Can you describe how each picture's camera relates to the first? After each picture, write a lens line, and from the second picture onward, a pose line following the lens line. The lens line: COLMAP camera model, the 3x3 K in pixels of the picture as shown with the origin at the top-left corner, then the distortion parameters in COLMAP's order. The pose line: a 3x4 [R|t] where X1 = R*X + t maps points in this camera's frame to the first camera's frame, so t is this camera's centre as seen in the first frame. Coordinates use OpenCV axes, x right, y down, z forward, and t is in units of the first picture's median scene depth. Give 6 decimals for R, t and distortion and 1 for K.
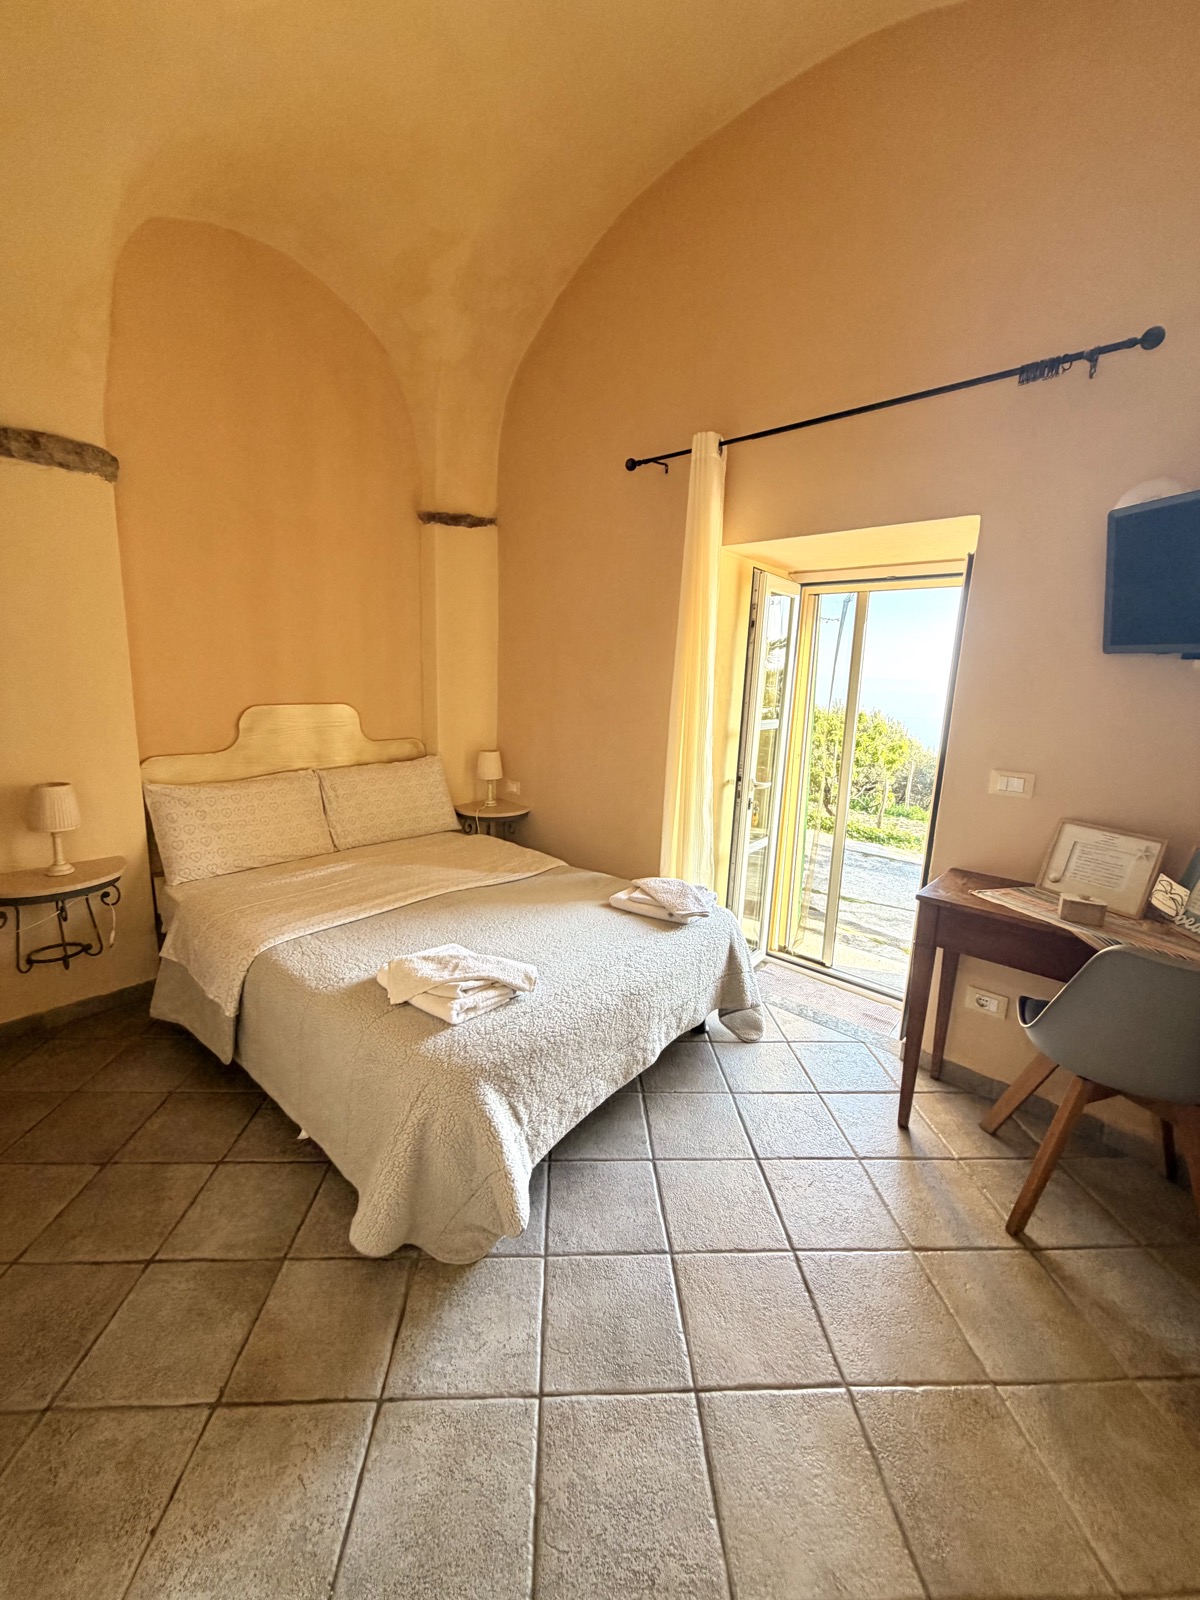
lens RADIAL K [[651.6, 0, 598.2], [0, 651.6, 800.1], [0, 0, 1]] dist [0.001280, 0.000103]
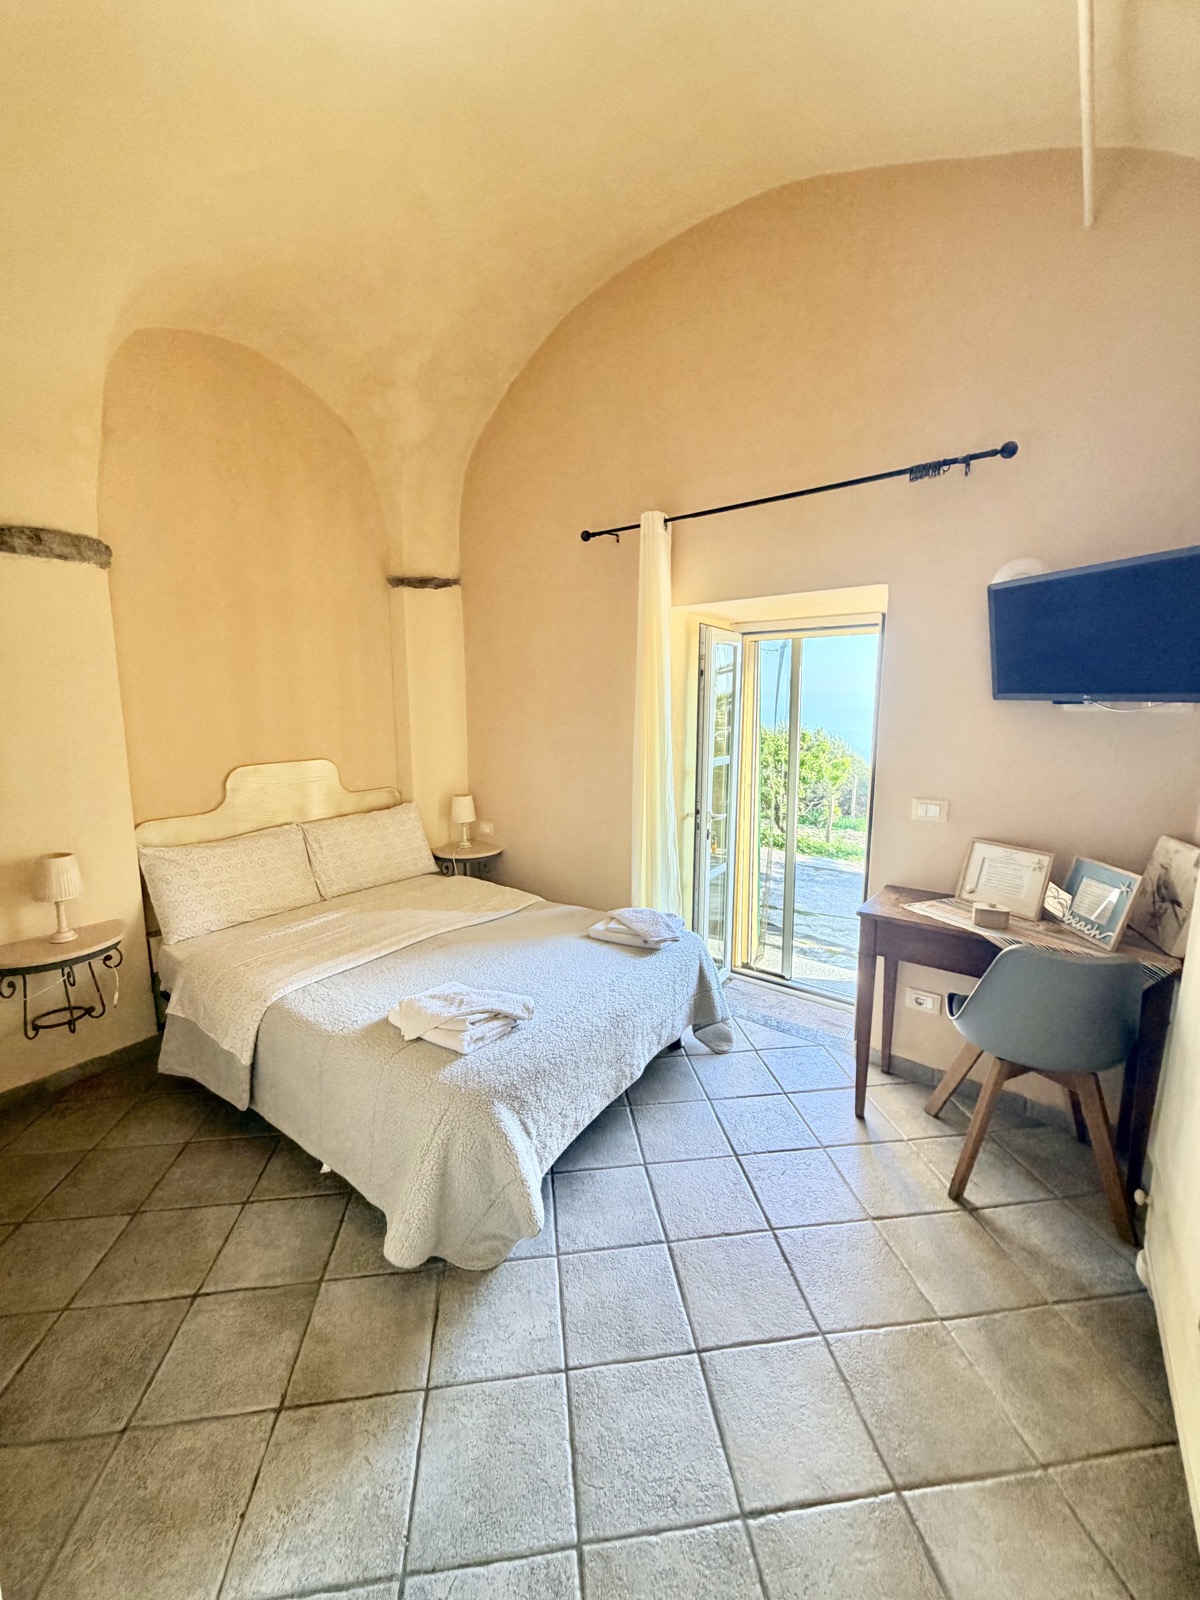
lens RADIAL K [[651.6, 0, 600.9], [0, 651.6, 798.1], [0, 0, 1]] dist [0.001280, 0.000103]
pose [[0.996071, -0.048905, 0.073835, -0.043549], [0.051915, 0.997873, -0.039414, -0.036024], [-0.071750, 0.043092, 0.996491, -0.140204]]
